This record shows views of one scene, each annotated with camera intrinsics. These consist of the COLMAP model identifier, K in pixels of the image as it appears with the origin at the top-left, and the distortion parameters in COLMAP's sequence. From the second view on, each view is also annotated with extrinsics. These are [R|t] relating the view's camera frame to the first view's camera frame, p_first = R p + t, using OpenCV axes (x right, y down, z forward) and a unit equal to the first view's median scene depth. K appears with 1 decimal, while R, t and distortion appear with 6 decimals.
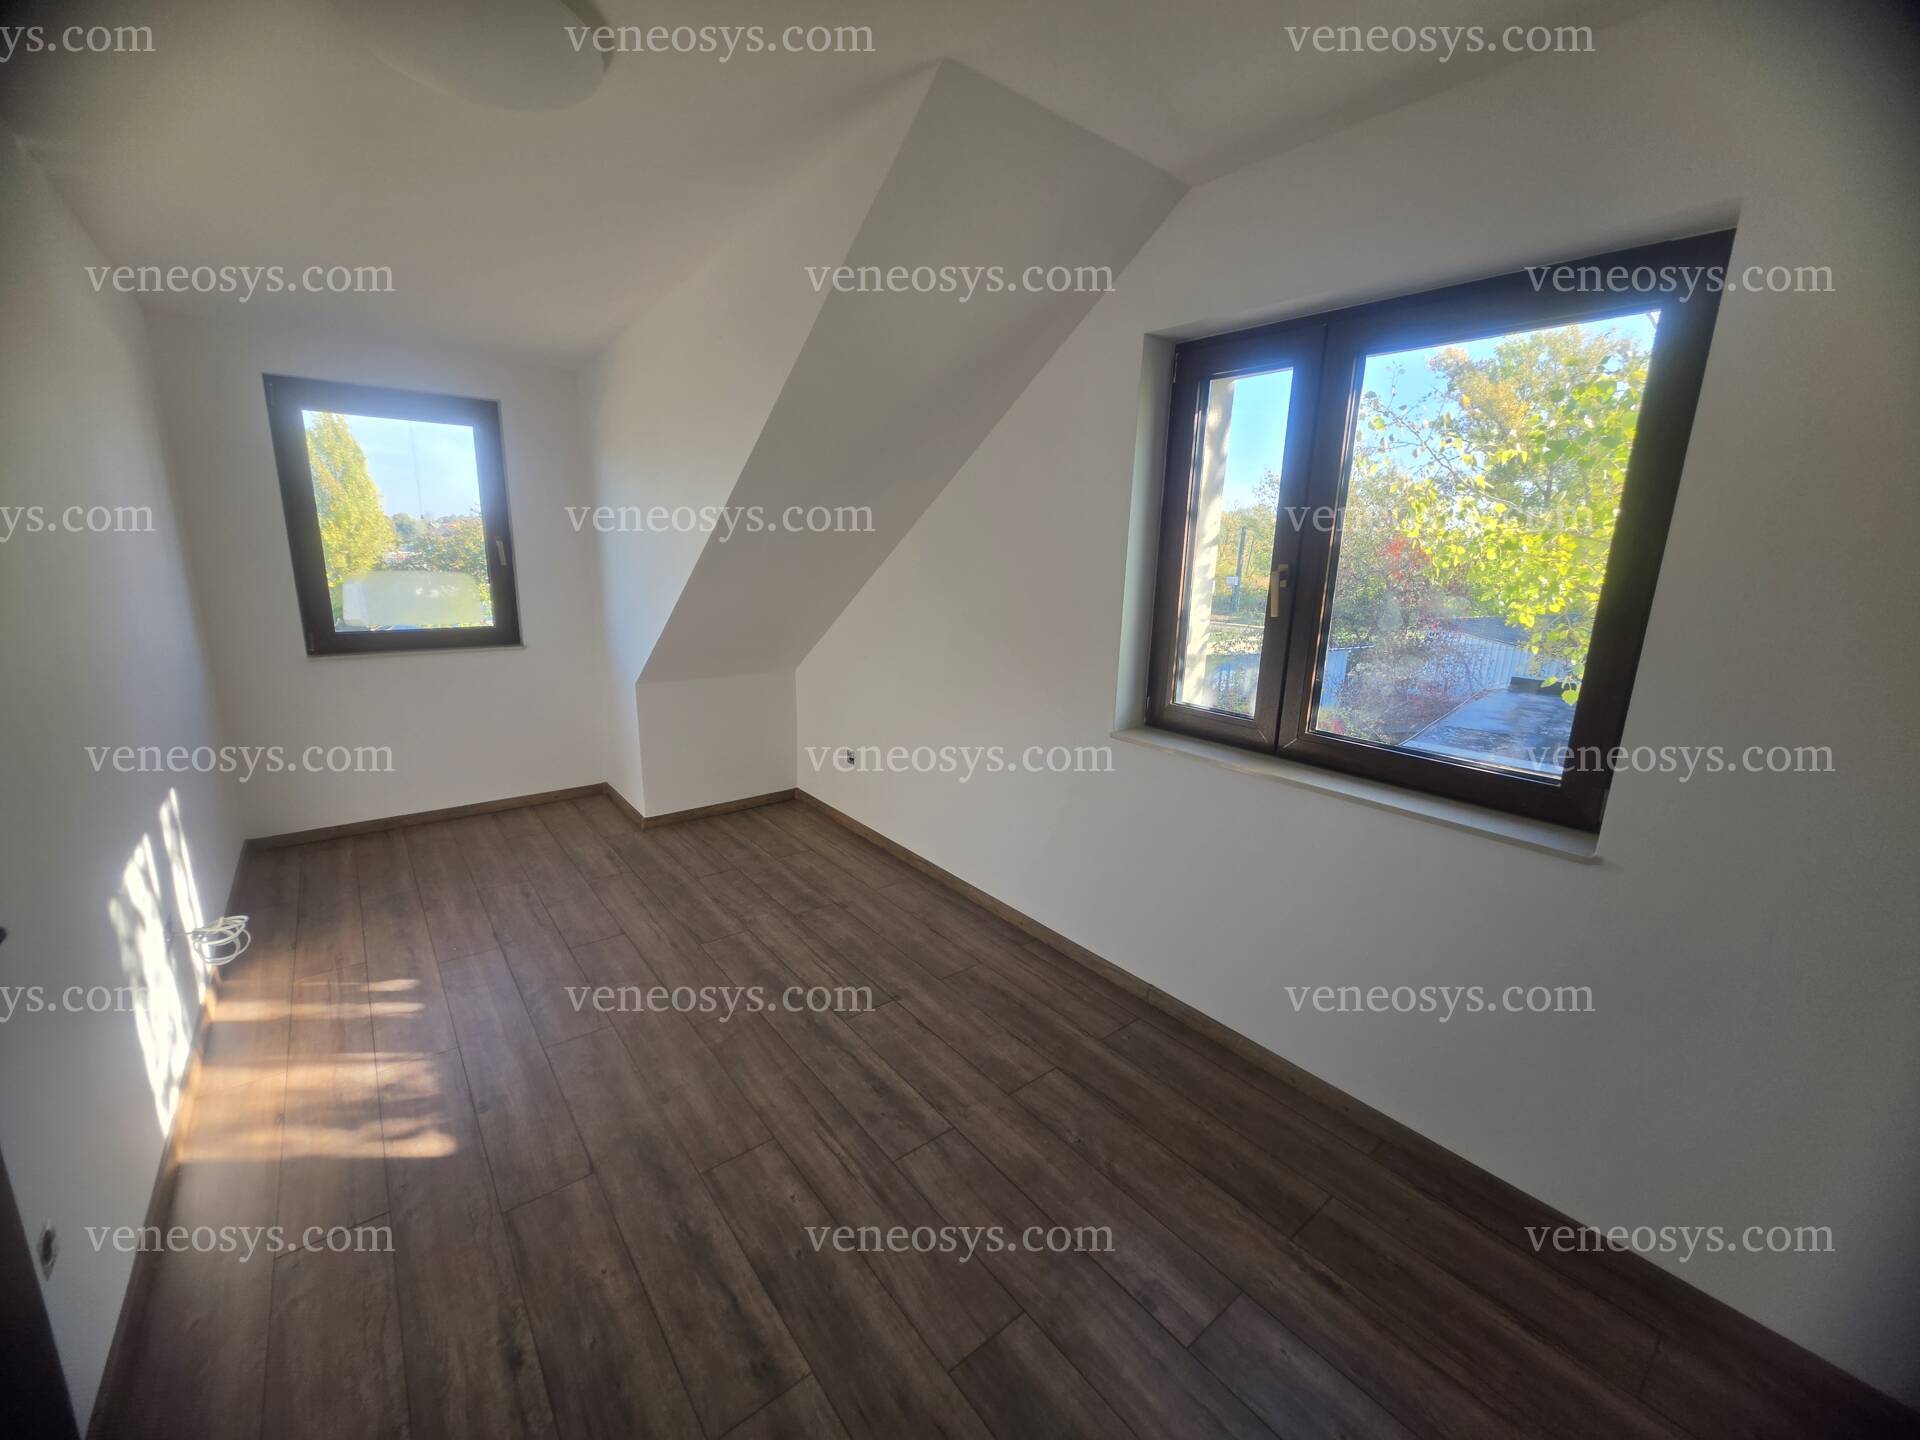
lens RADIAL K [[775.9, 0, 961.4], [0, 775.9, 718.1], [0, 0, 1]] dist [0.001802, 0.000049]
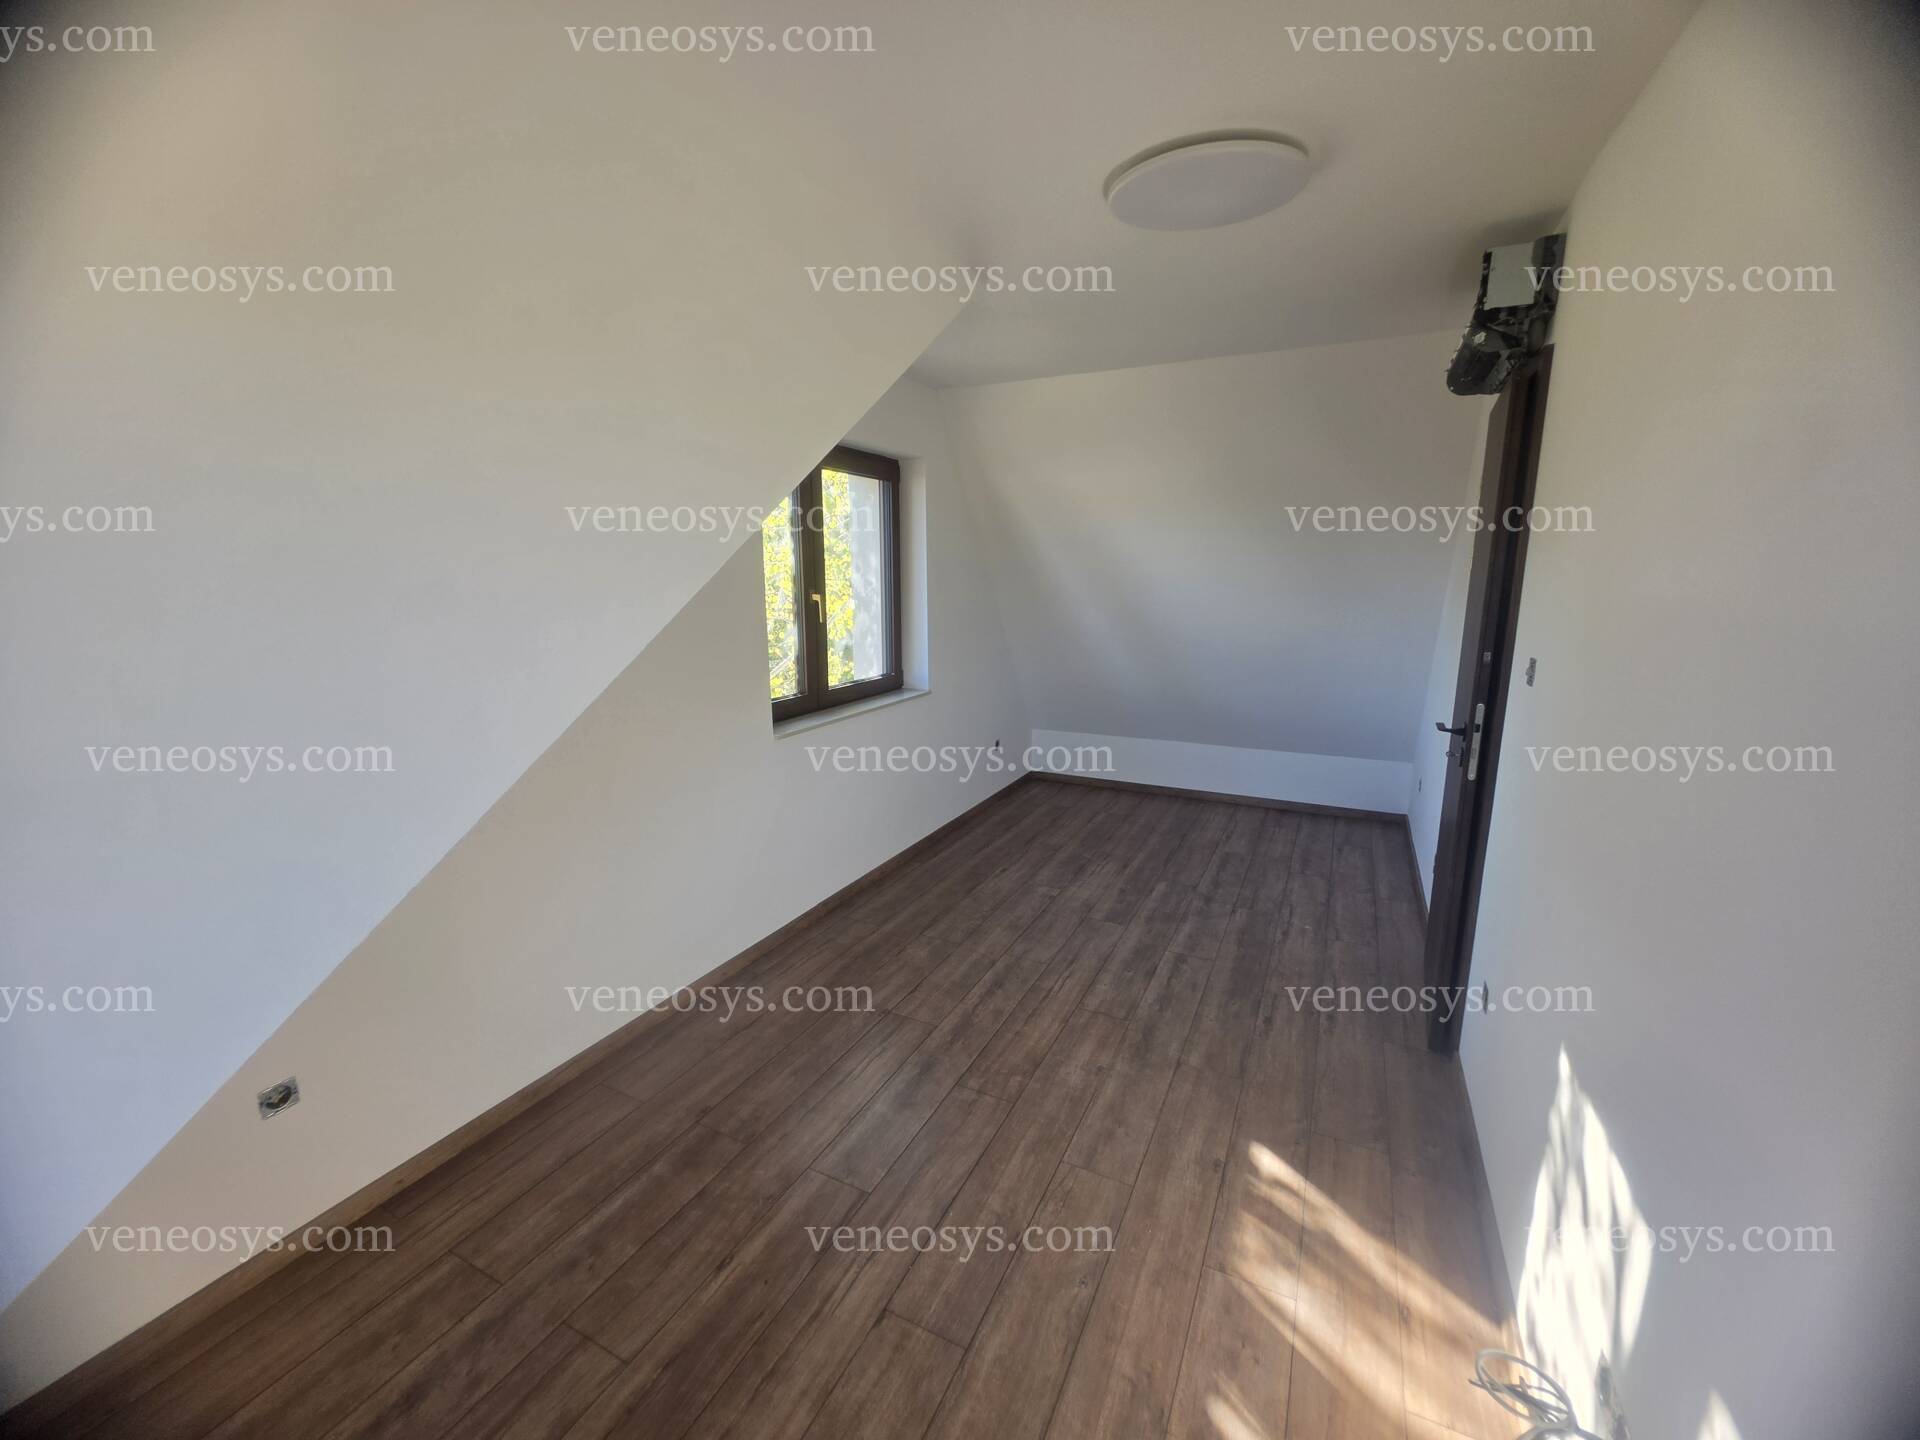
lens RADIAL K [[775.9, 0, 961.5], [0, 775.9, 719.6], [0, 0, 1]] dist [0.001802, 0.000049]
pose [[-0.420846, -0.198229, 0.885208, -1.225041], [0.192071, 0.934235, 0.300523, -0.385246], [-0.886565, 0.296497, -0.355095, 1.450716]]
